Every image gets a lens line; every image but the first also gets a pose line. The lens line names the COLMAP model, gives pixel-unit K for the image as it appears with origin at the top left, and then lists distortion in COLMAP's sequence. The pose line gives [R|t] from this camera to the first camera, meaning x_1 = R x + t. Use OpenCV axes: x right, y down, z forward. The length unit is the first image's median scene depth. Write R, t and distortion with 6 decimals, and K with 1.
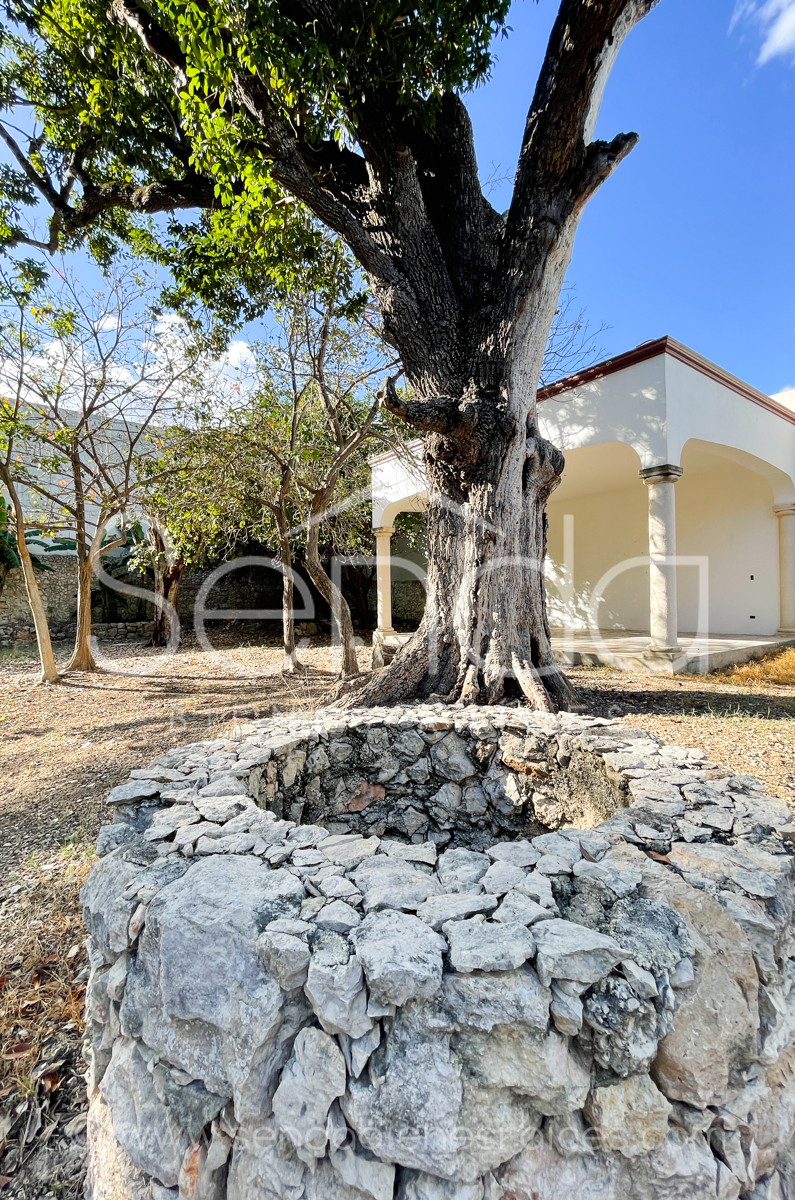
lens RADIAL K [[513.4, 0, 398.7], [0, 513.4, 601.7], [0, 0, 1]] dist [-0.003747, 0.003493]
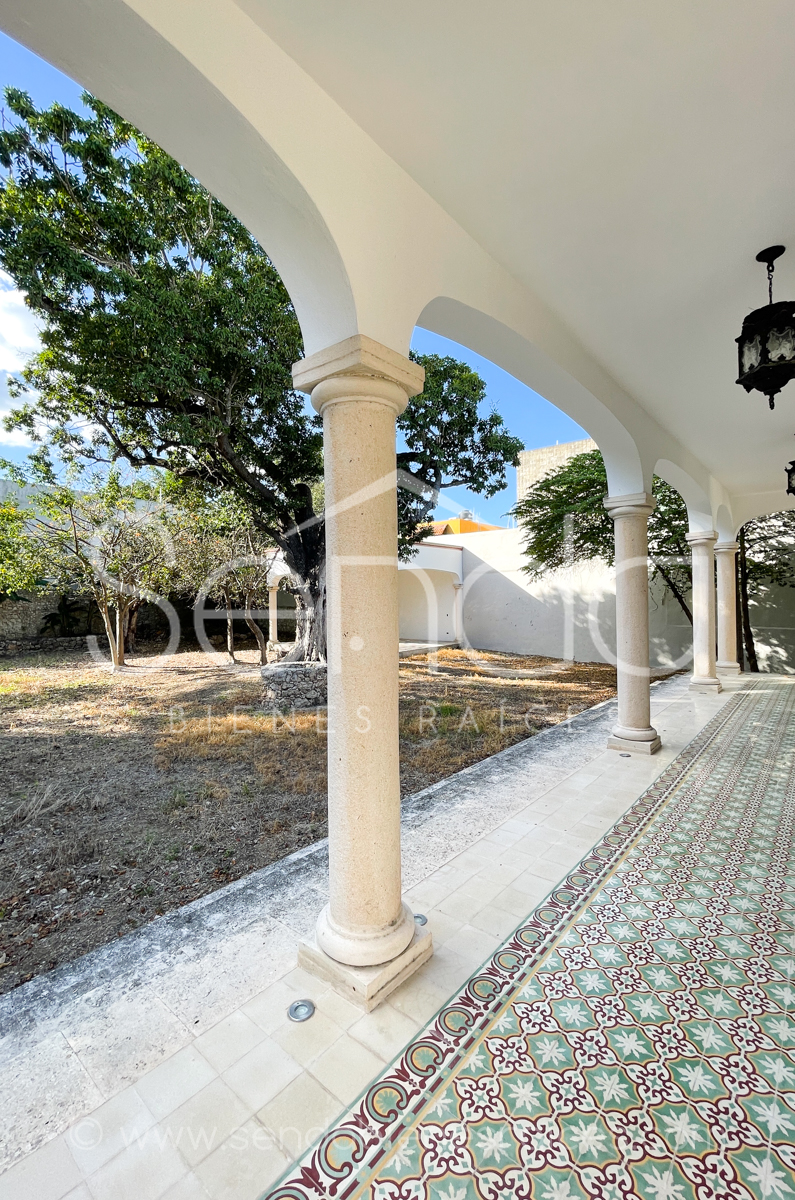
lens RADIAL K [[513.4, 0, 395.7], [0, 513.4, 599.8], [0, 0, 1]] dist [-0.003747, 0.003493]
pose [[0.968052, -0.004991, 0.250700, -0.142674], [0.004350, 0.999986, 0.003112, -0.232004], [-0.250712, -0.001922, 0.968060, -2.206661]]
